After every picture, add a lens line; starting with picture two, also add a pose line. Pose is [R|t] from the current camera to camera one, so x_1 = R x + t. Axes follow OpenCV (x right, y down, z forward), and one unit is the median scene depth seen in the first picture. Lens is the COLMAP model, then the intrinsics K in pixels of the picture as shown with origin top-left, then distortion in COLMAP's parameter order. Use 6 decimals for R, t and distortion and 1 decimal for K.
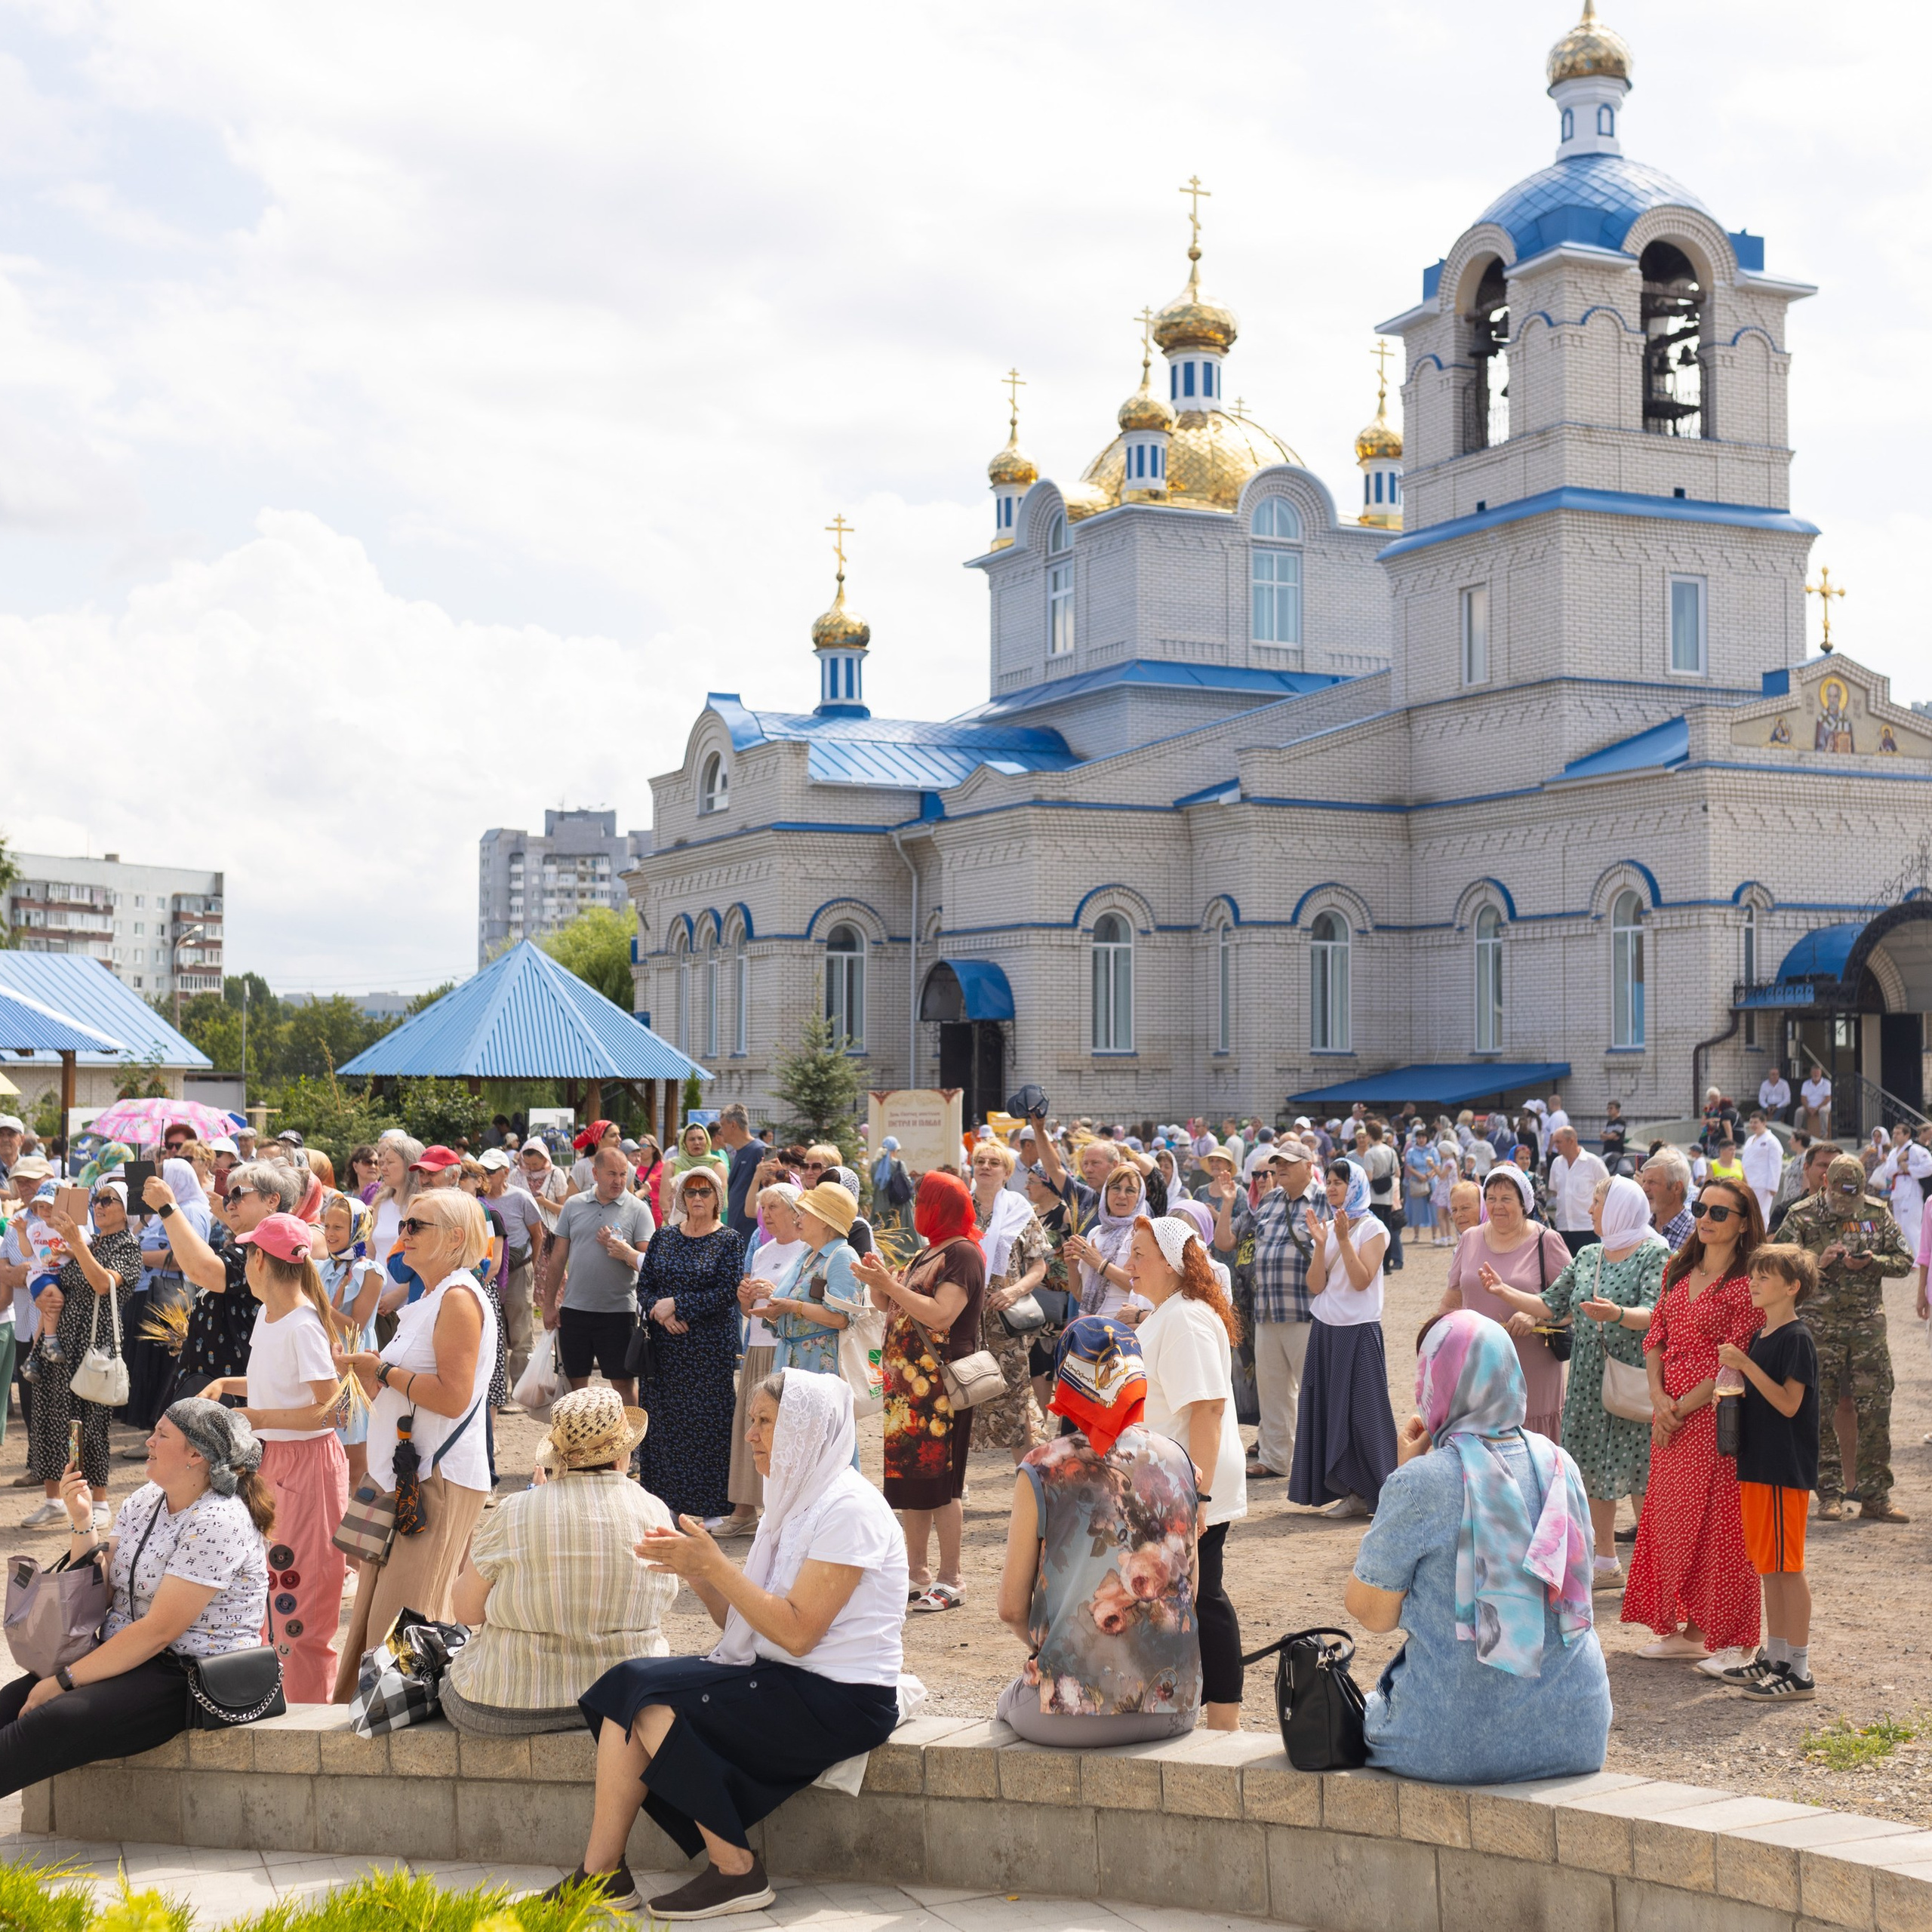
lens RADIAL K [[2908.1, 0, 966.0], [0, 2908.1, 966.0], [0, 0, 1]] dist [0.032560, -0.106595]
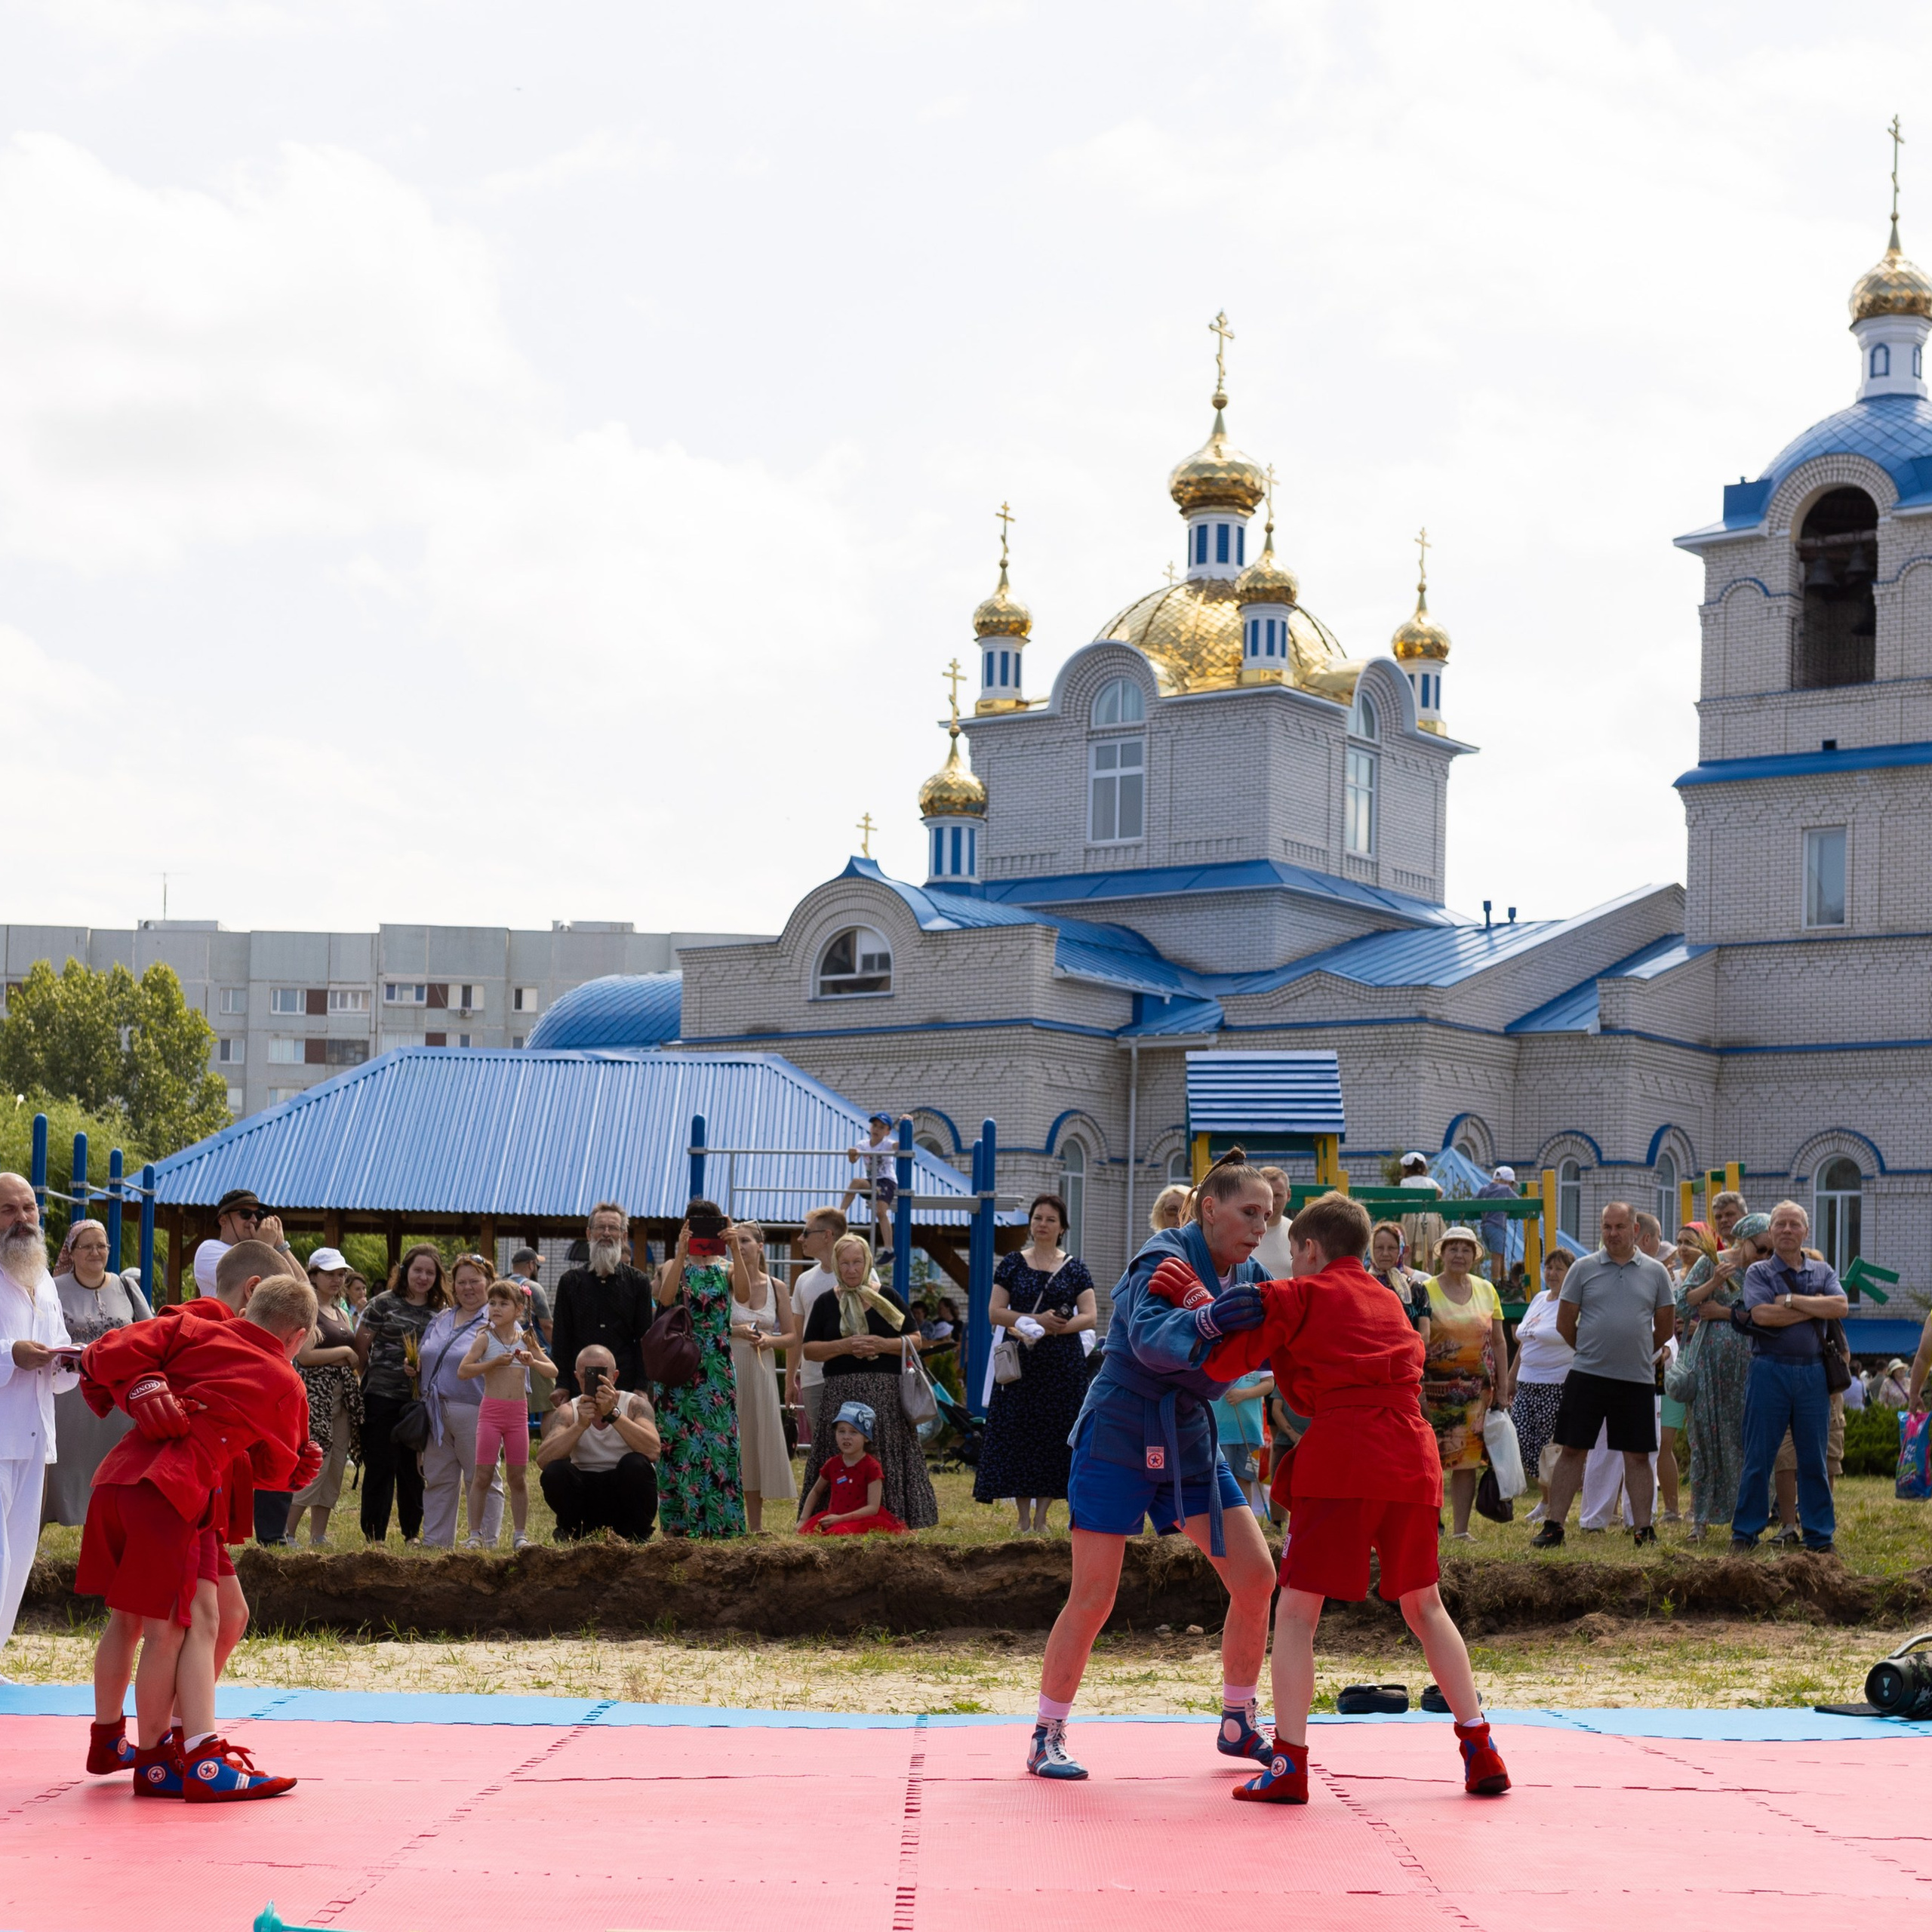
lens RADIAL K [[3860.8, 0, 965.2], [0, 3860.8, 1180.0], [0, 0, 1]] dist [0.059146, 0.228966]
pose [[0.880446, 0.046685, 0.471842, -0.670116], [-0.040387, 0.998908, -0.023475, 0.028326], [-0.472423, 0.001612, 0.881370, -0.001457]]
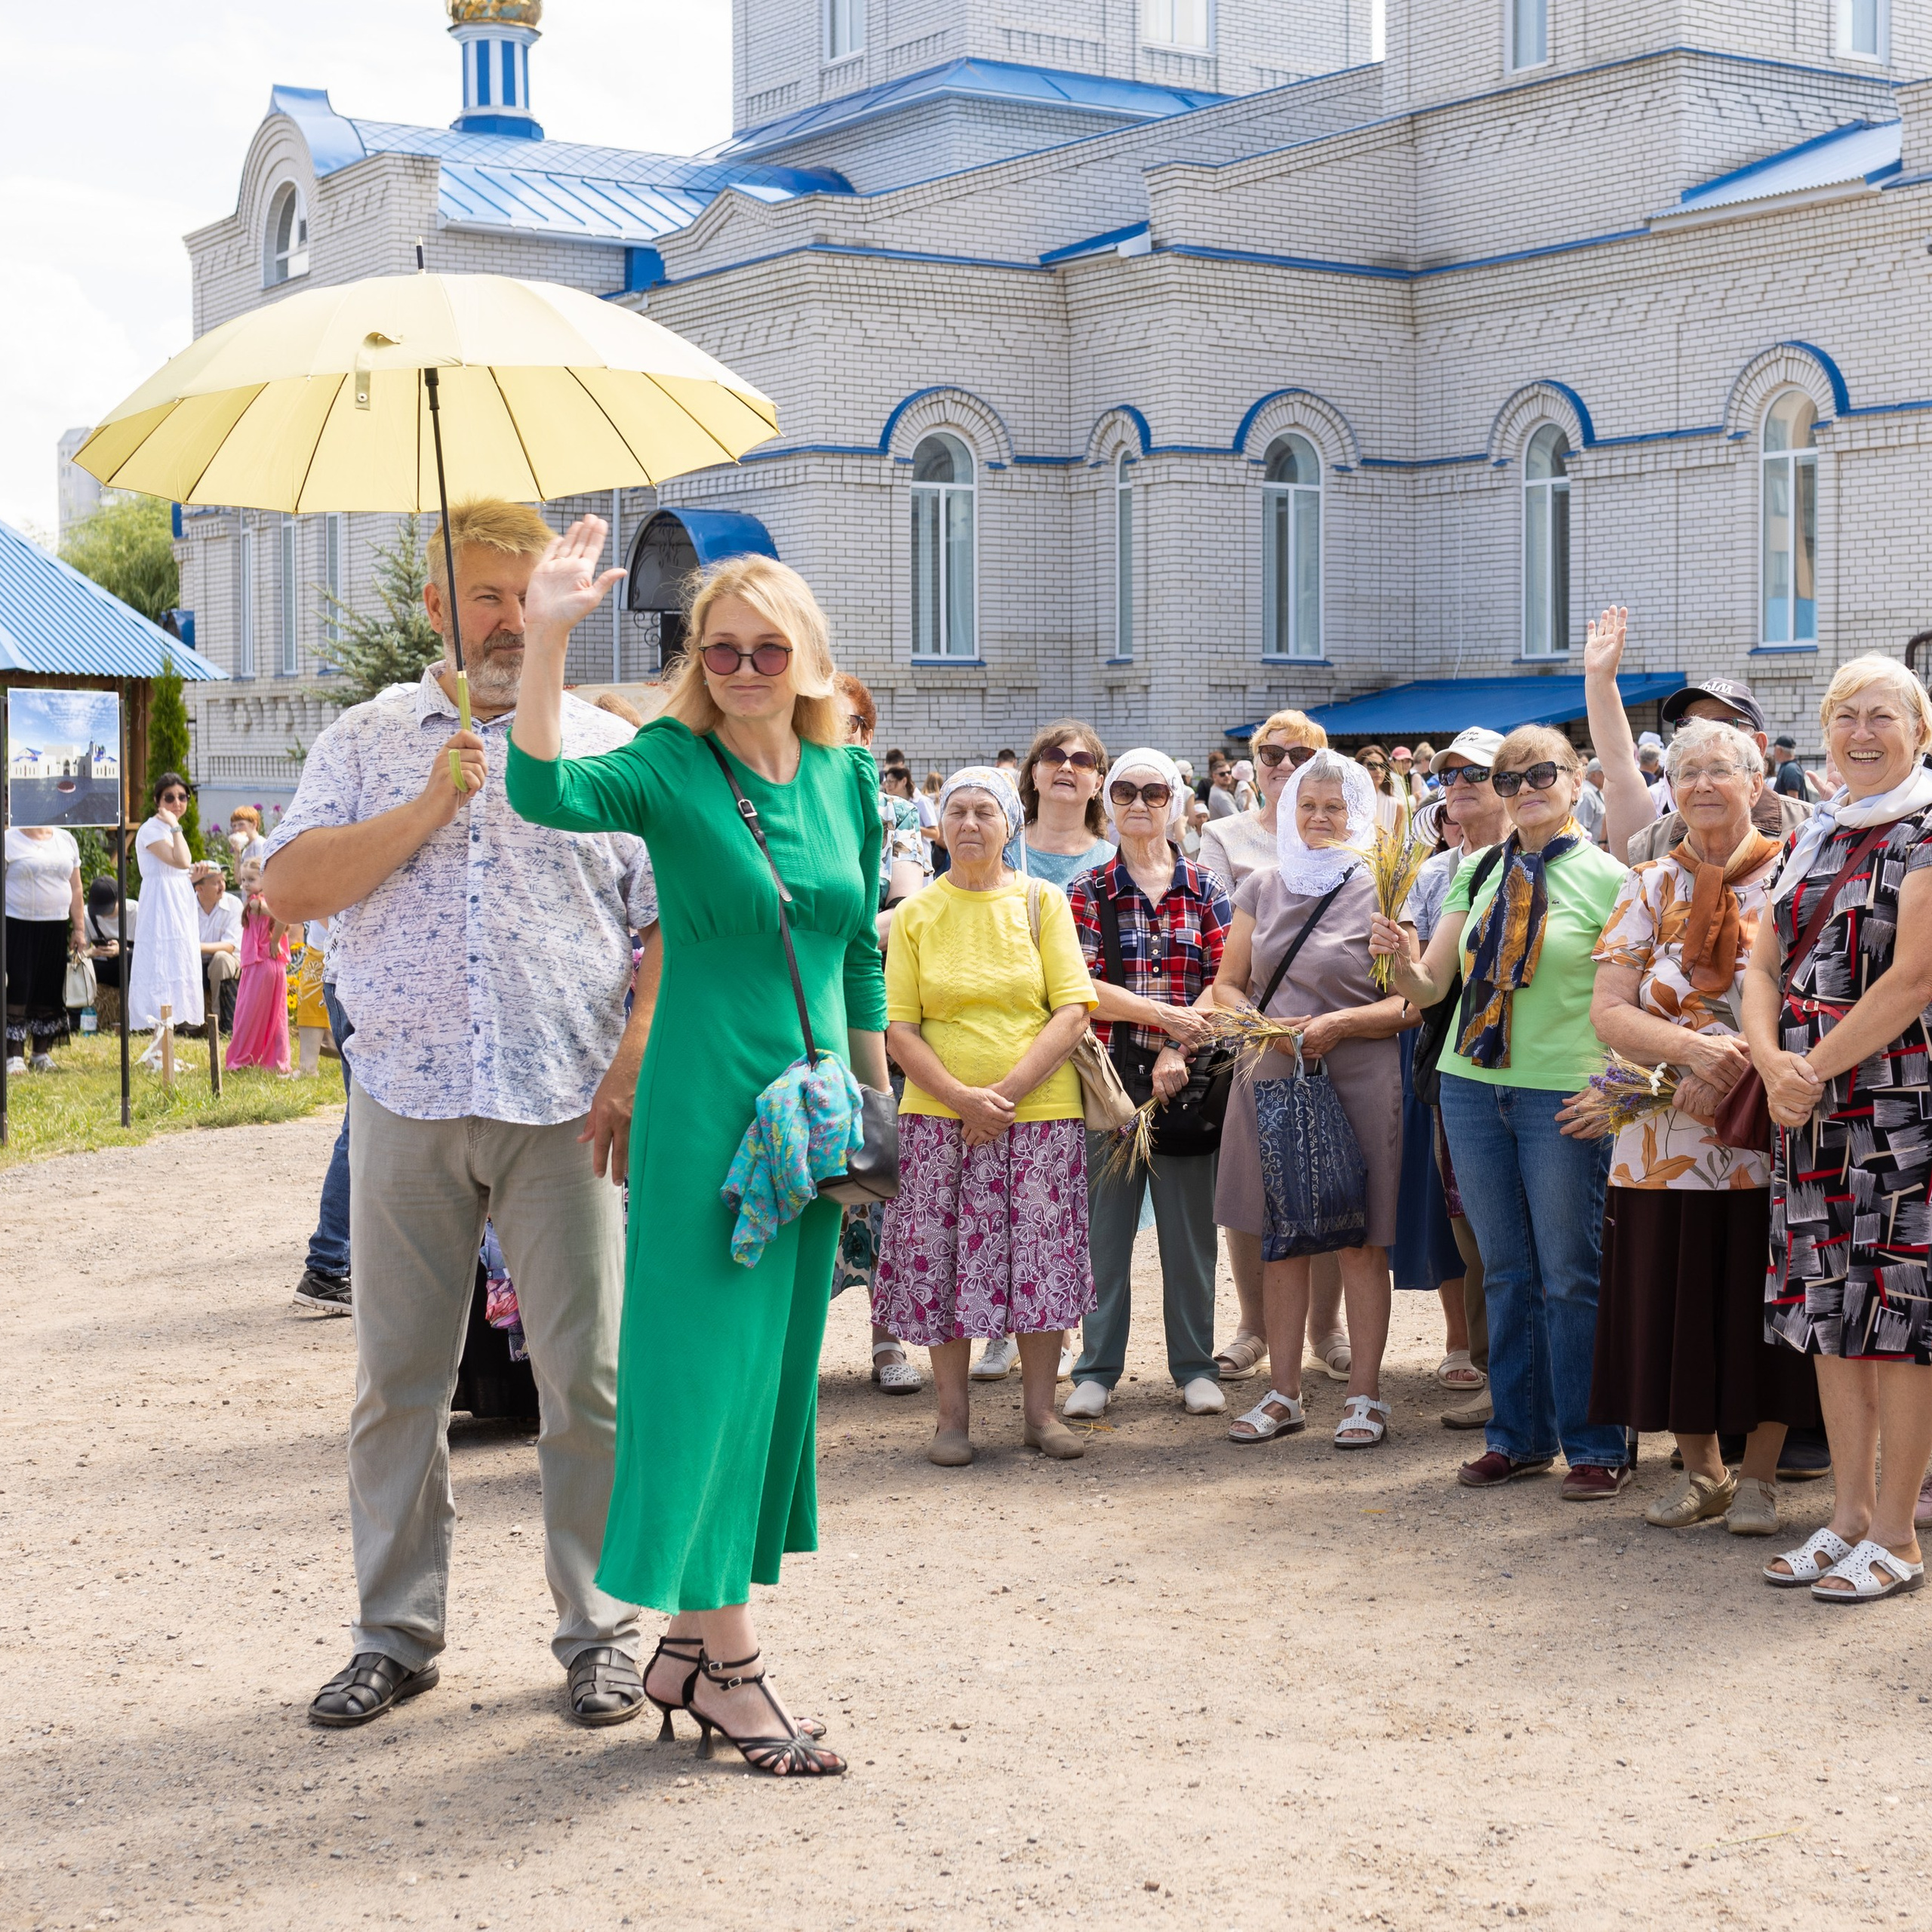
lens RADIAL K [[3394.7, 0, 1299.3], [0, 3394.7, 875.3], [0, 0, 1]] dist [0.001400, 0.041013]
pose [[0.984286, -0.008362, 0.176386, -0.003219], [-0.004964, 0.997173, 0.074973, 0.021046], [-0.176514, -0.074670, 0.981462, 0.275208]]
